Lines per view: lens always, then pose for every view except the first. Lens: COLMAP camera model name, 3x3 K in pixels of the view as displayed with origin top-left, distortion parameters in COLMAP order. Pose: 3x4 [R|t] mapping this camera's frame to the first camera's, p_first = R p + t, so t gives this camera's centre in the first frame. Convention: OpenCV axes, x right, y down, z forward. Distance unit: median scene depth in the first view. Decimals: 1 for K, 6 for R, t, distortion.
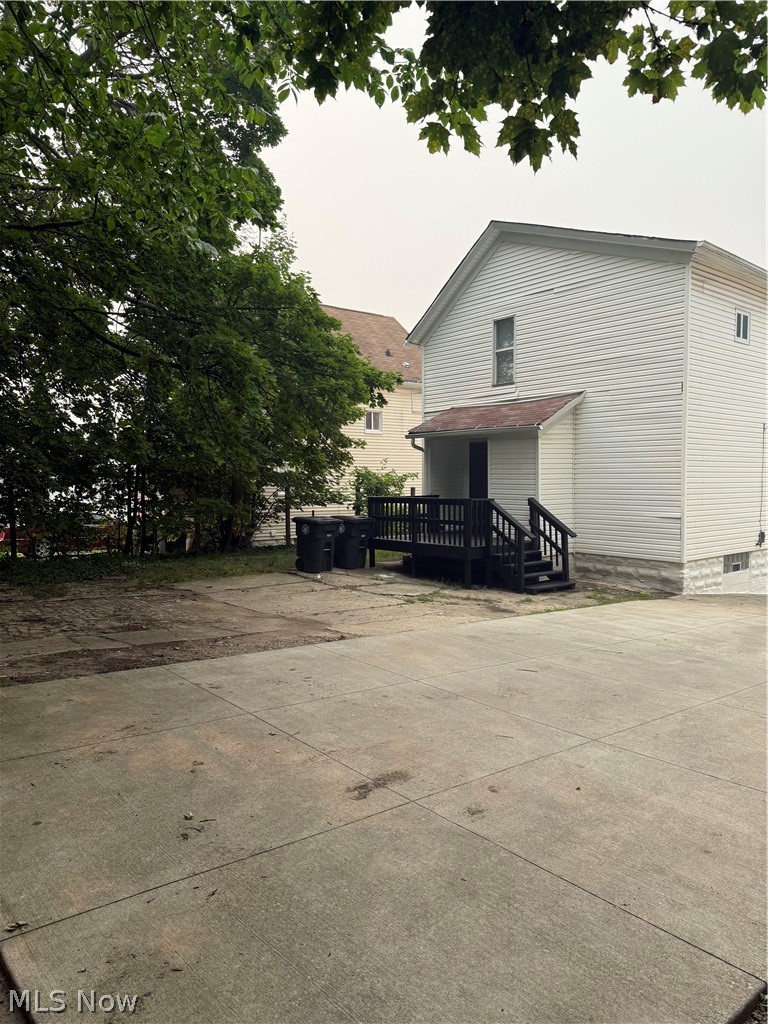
lens RADIAL K [[709.0, 0, 380.3], [0, 709.0, 519.1], [0, 0, 1]] dist [0.114602, -0.210044]
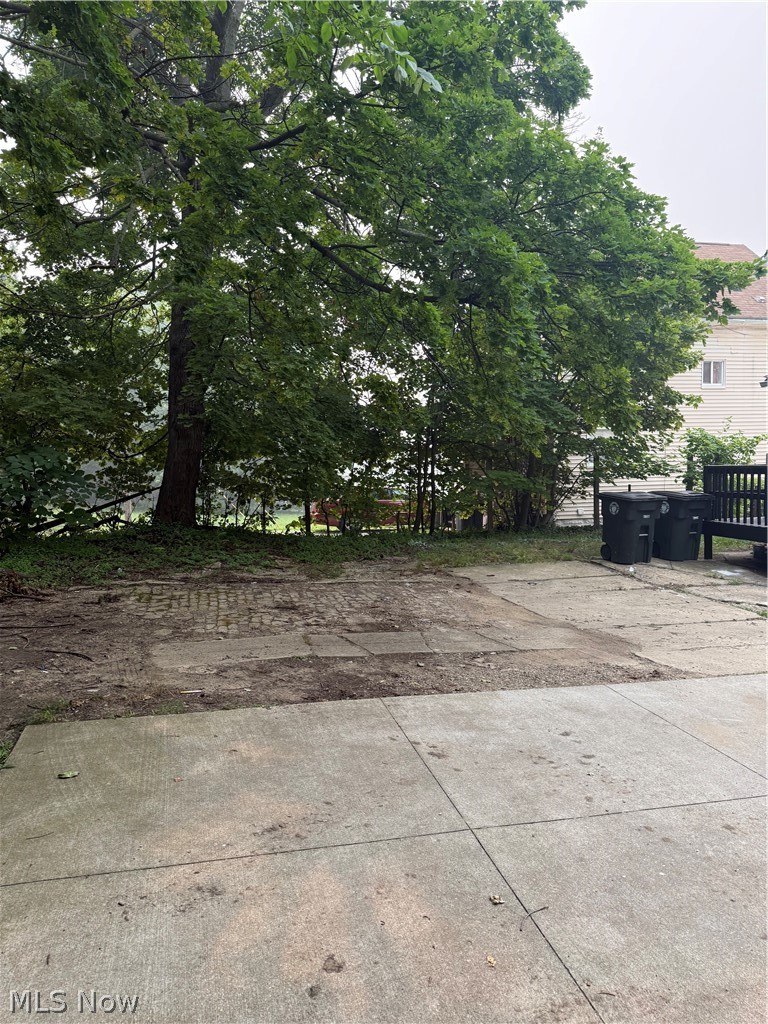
lens RADIAL K [[709.0, 0, 380.3], [0, 709.0, 519.1], [0, 0, 1]] dist [0.114602, -0.210044]
pose [[0.904888, 0.018766, -0.425235, -0.002950], [-0.004036, 0.999361, 0.035516, -0.000720], [0.425630, -0.030422, 0.904386, 0.225509]]
